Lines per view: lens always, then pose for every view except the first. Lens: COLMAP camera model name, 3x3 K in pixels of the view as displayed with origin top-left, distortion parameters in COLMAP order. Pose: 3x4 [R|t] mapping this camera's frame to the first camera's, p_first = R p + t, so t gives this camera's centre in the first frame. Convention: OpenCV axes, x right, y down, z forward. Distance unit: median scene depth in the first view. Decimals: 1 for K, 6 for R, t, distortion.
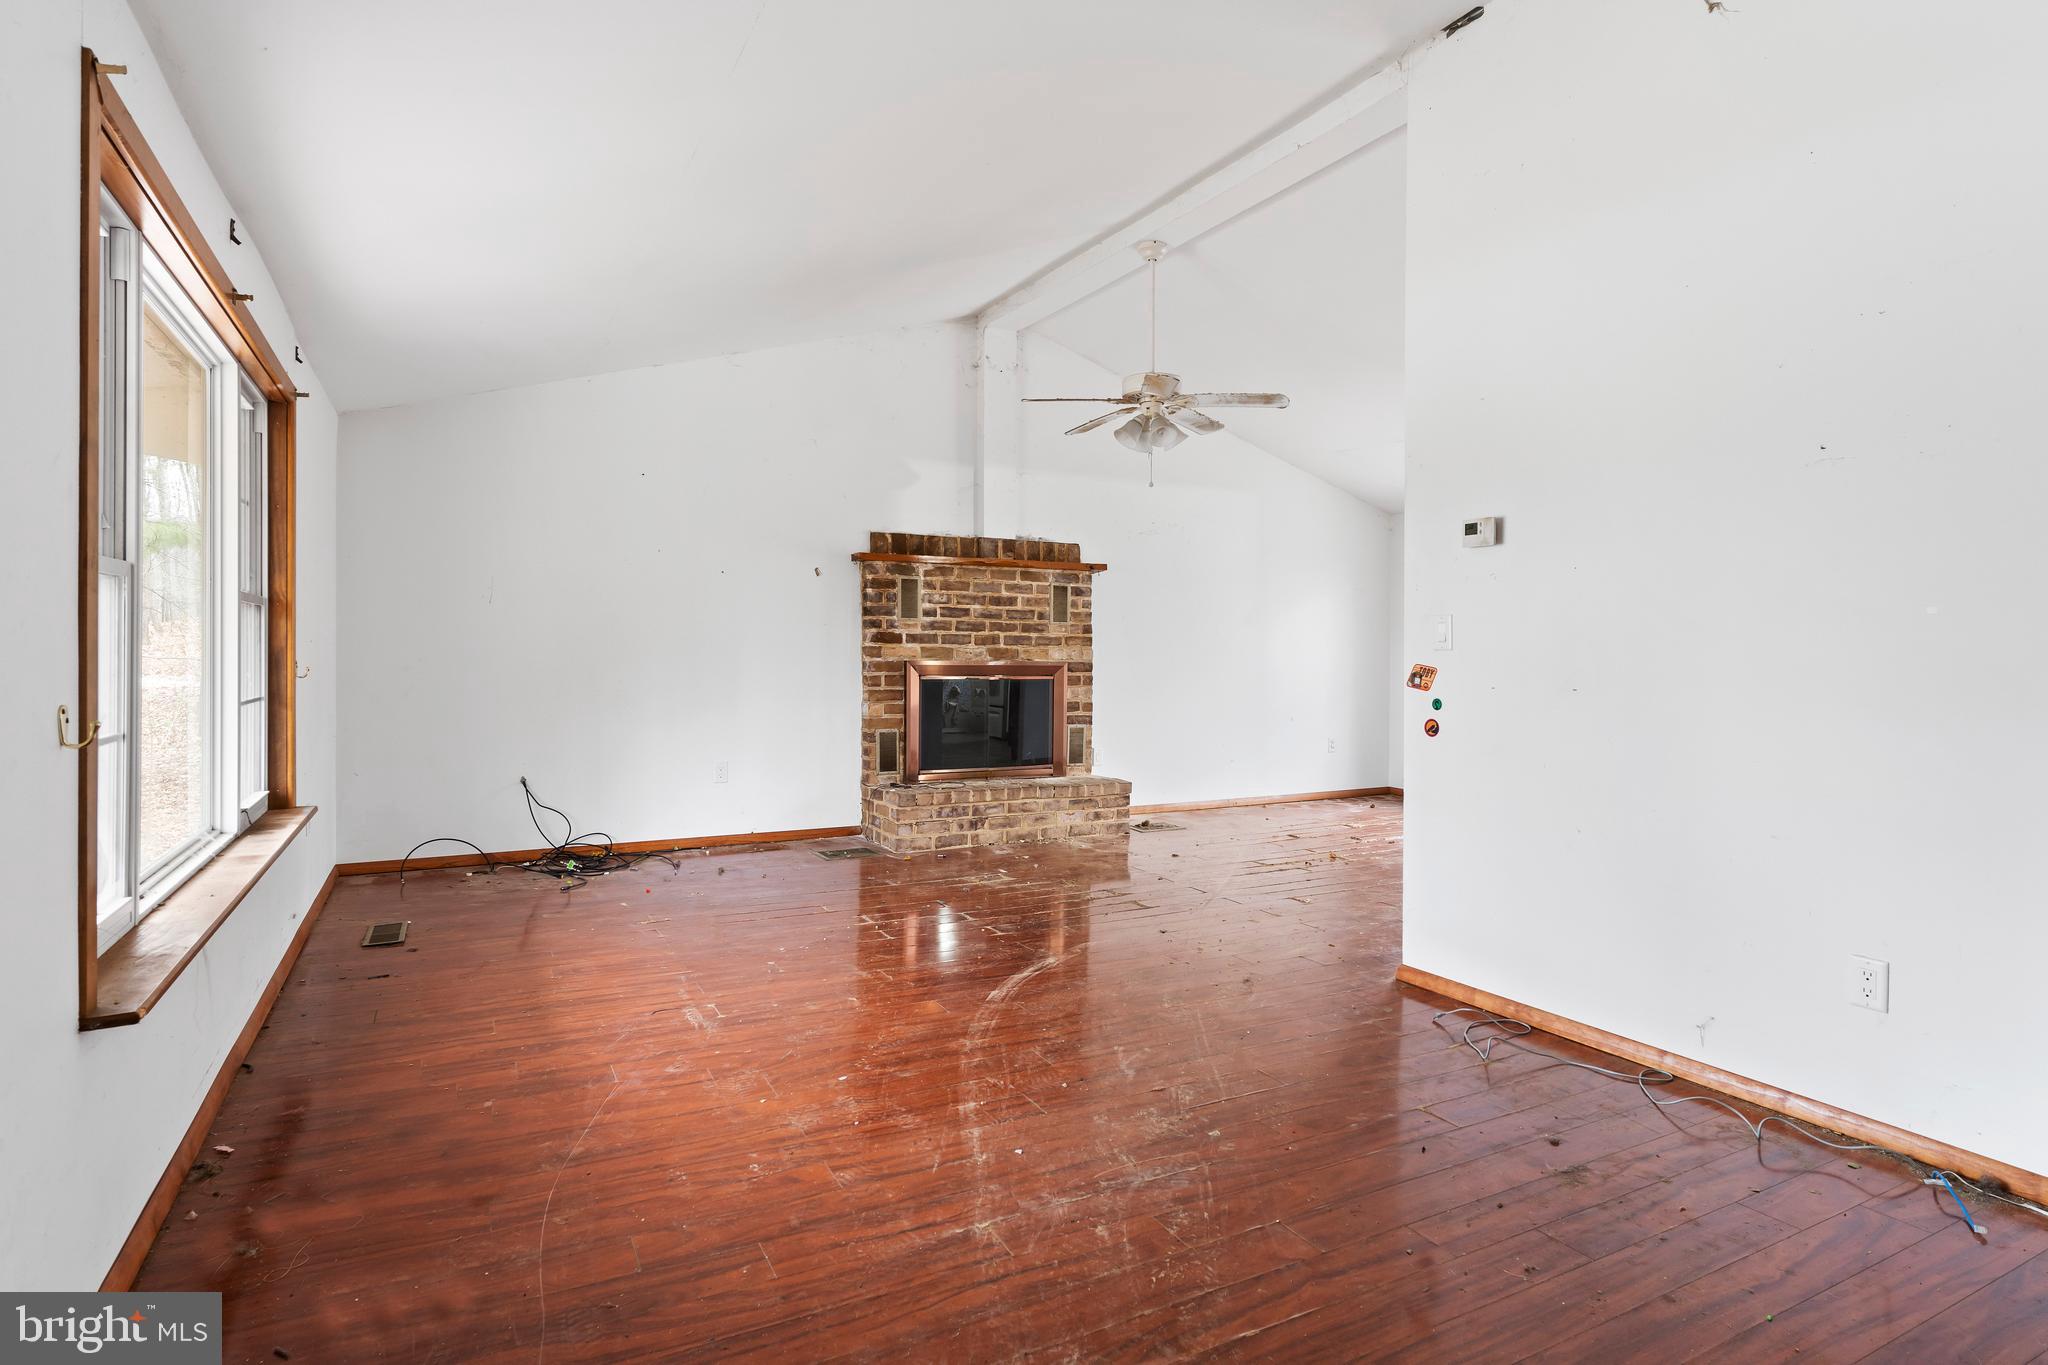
lens RADIAL K [[1059.0, 0, 1019.7], [0, 1059.0, 661.0], [0, 0, 1]] dist [0.006442, 0.000100]
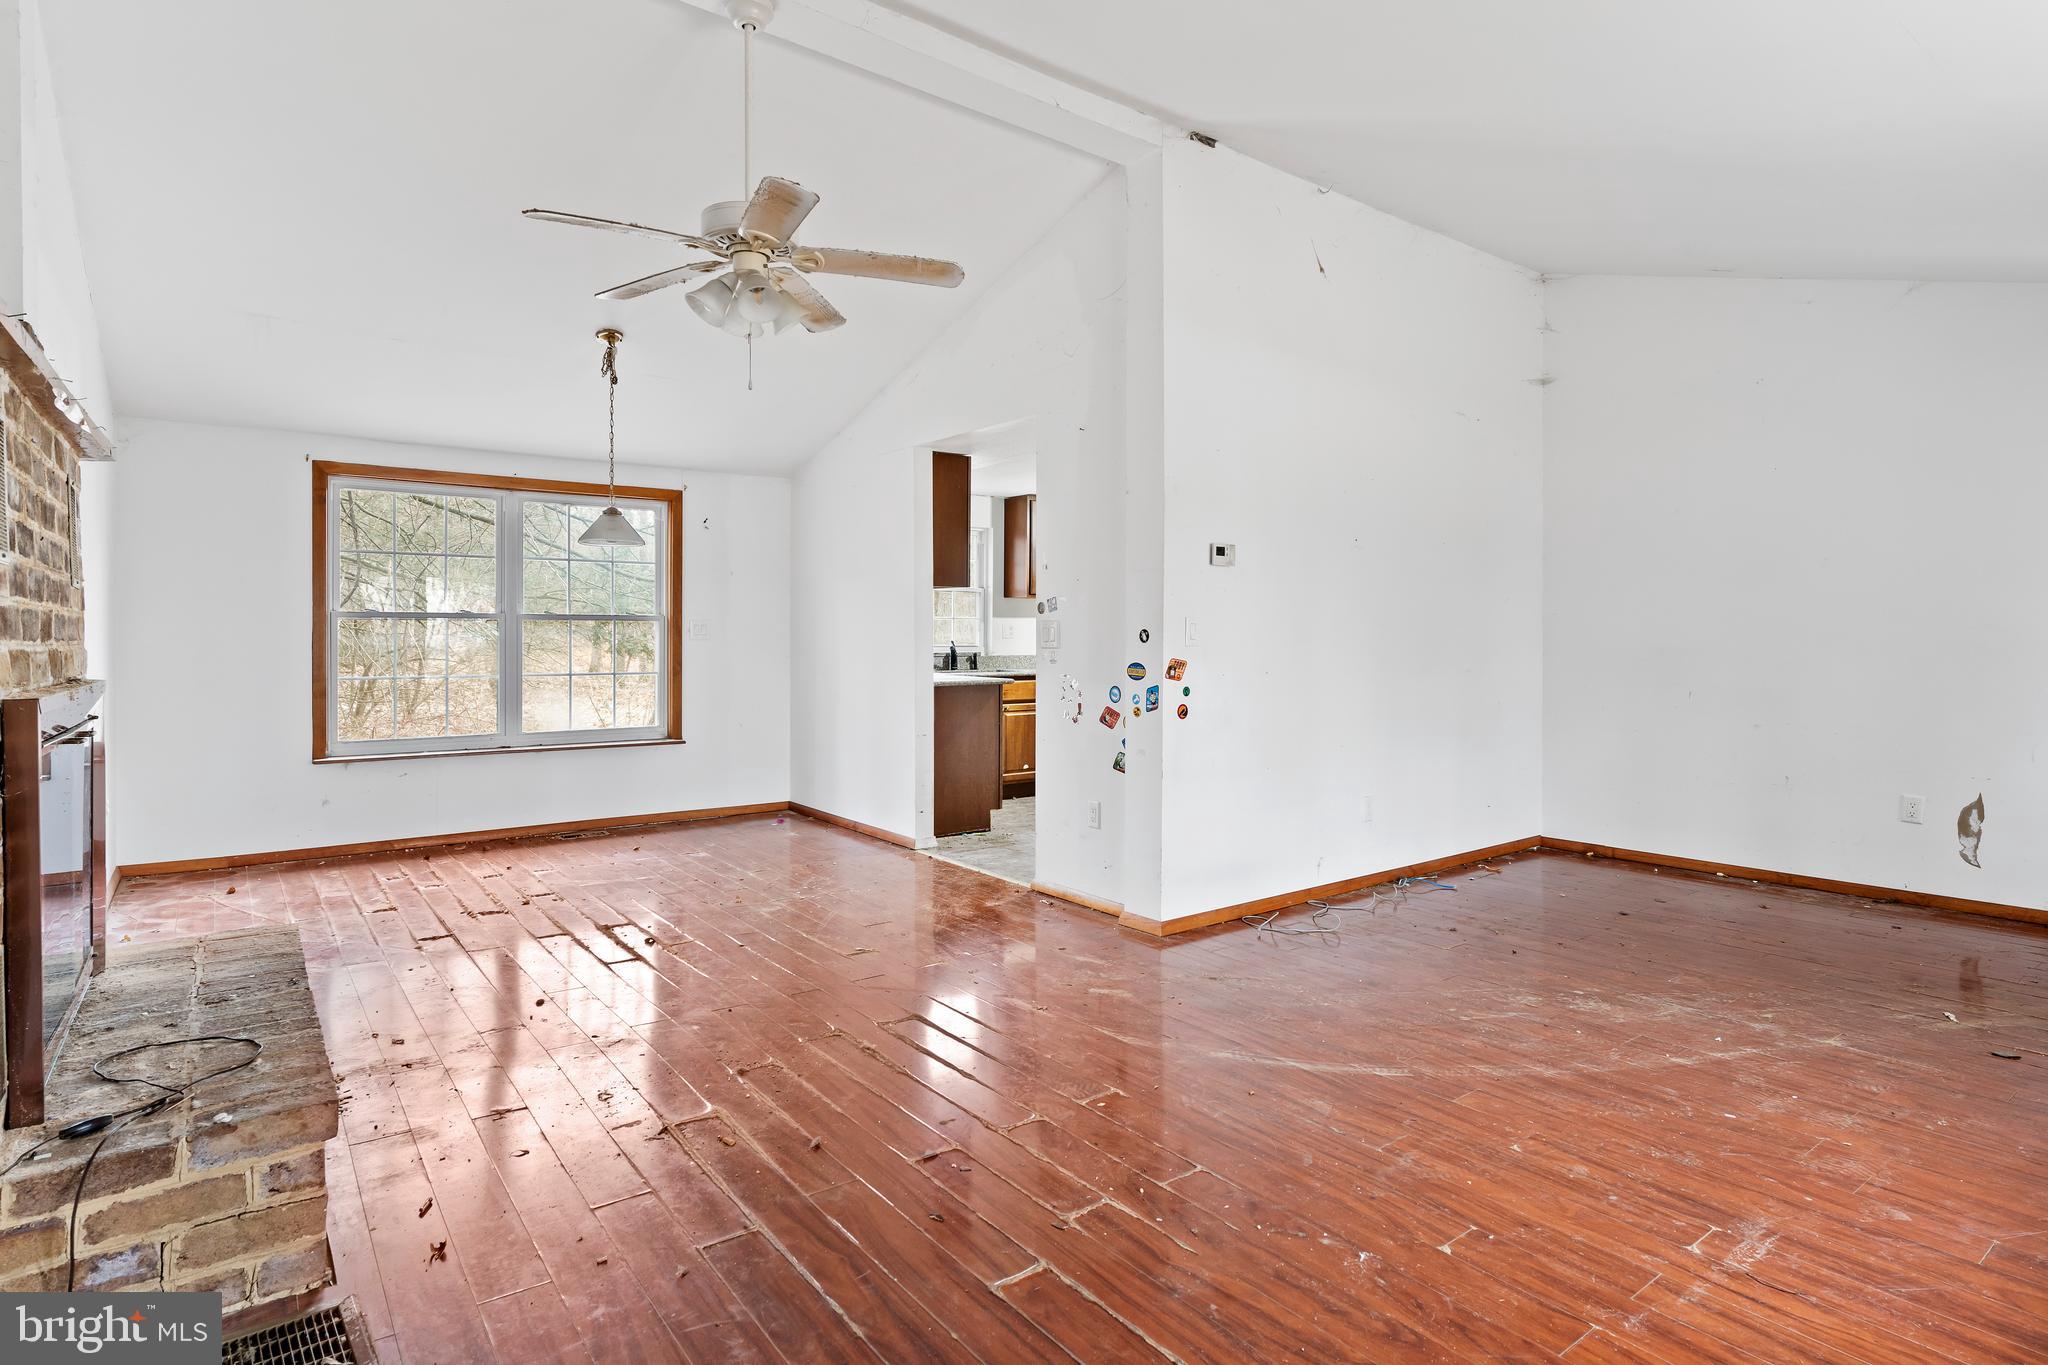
lens RADIAL K [[1059.0, 0, 1054.3], [0, 1059.0, 647.3], [0, 0, 1]] dist [0.006442, 0.000100]
pose [[-0.172756, -0.011130, 0.984902, -0.926257], [0.002353, 0.999929, 0.011712, -0.028419], [-0.984962, 0.004341, -0.172717, 1.650505]]
